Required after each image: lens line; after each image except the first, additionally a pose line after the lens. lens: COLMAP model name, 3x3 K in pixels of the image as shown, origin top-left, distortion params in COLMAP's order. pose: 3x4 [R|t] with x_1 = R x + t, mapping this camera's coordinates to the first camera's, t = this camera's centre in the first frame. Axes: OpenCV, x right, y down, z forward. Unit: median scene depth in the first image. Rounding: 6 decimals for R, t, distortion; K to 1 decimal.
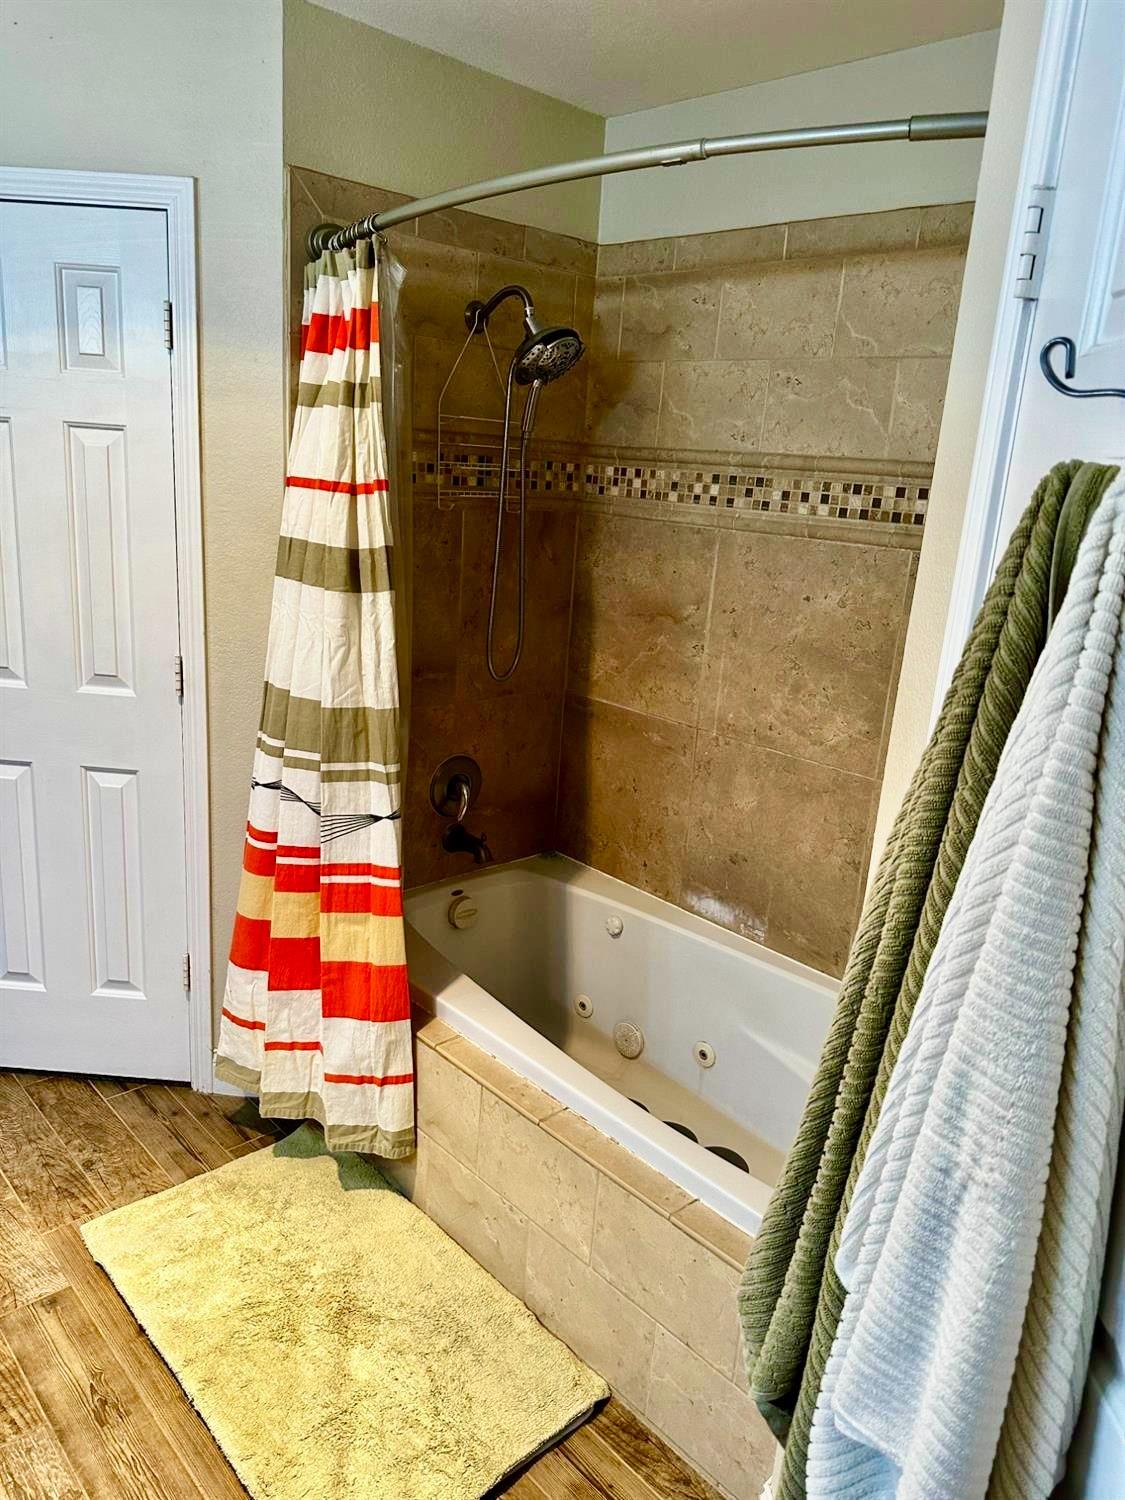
lens RADIAL K [[1063.0, 0, 559.2], [0, 1063.0, 748.3], [0, 0, 1]] dist [0.009703, -0.011427]
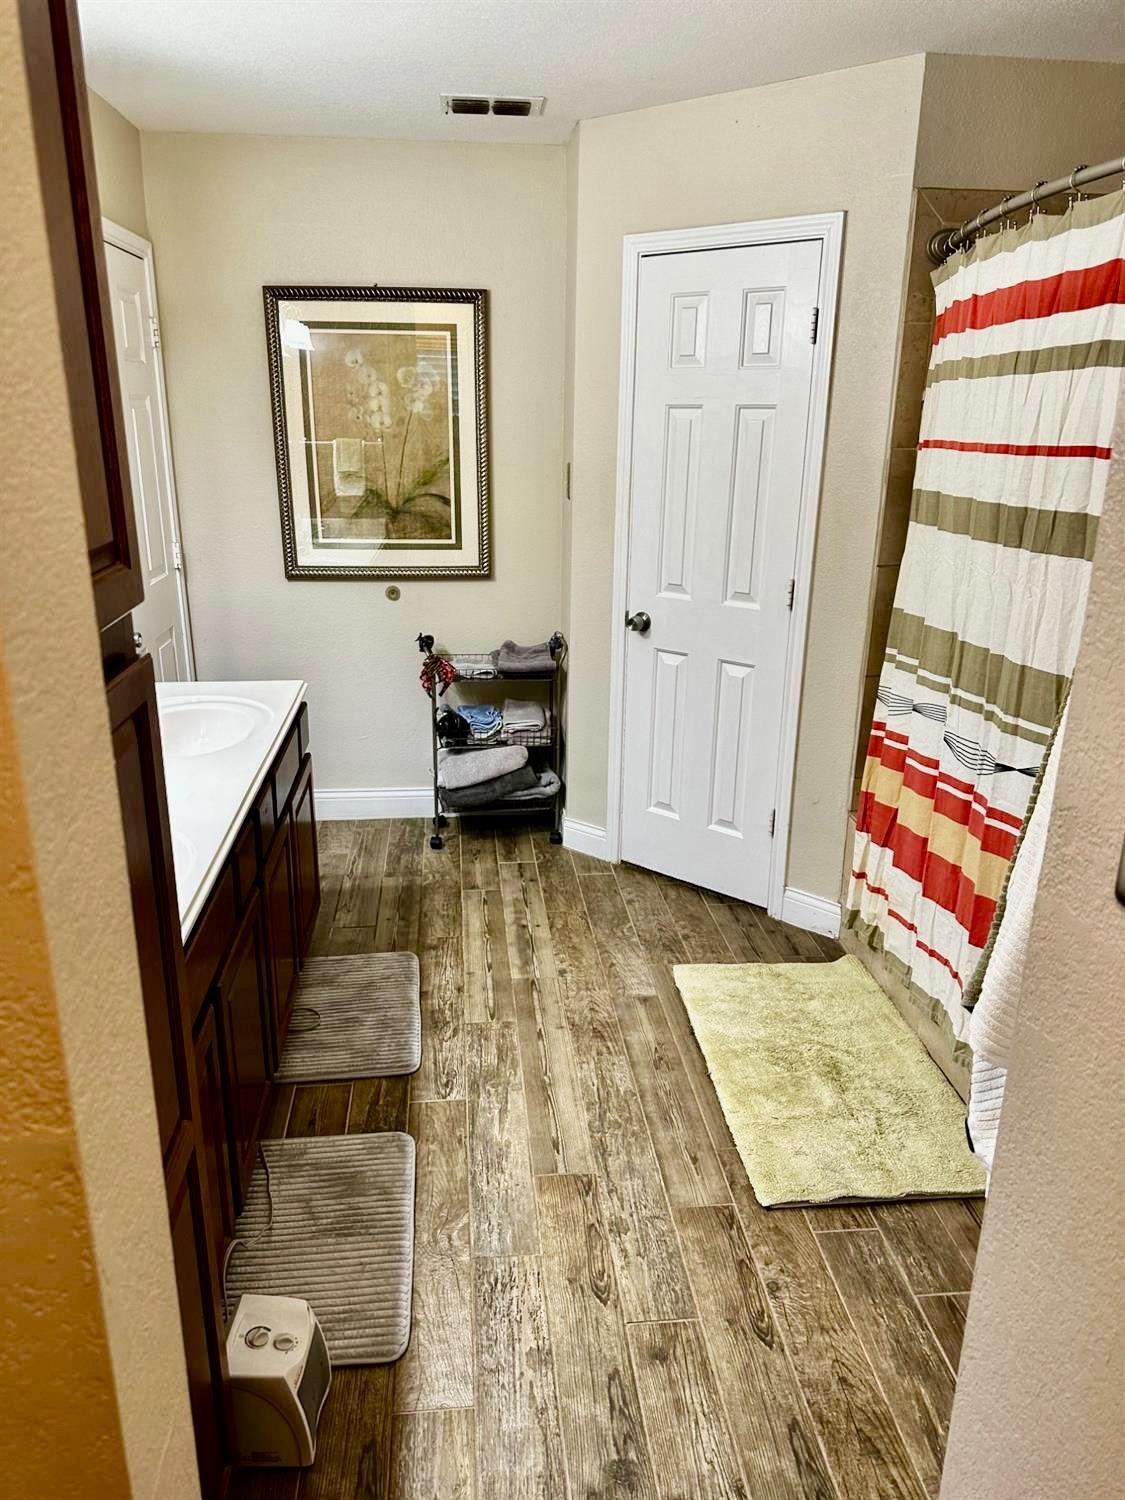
lens RADIAL K [[1063.0, 0, 565.6], [0, 1063.0, 750.7], [0, 0, 1]] dist [0.009703, -0.011427]
pose [[0.799640, 0.126218, -0.587064, 0.228537], [-0.111791, 0.991859, 0.060979, 0.077615], [0.589982, 0.016867, 0.807240, -0.238528]]
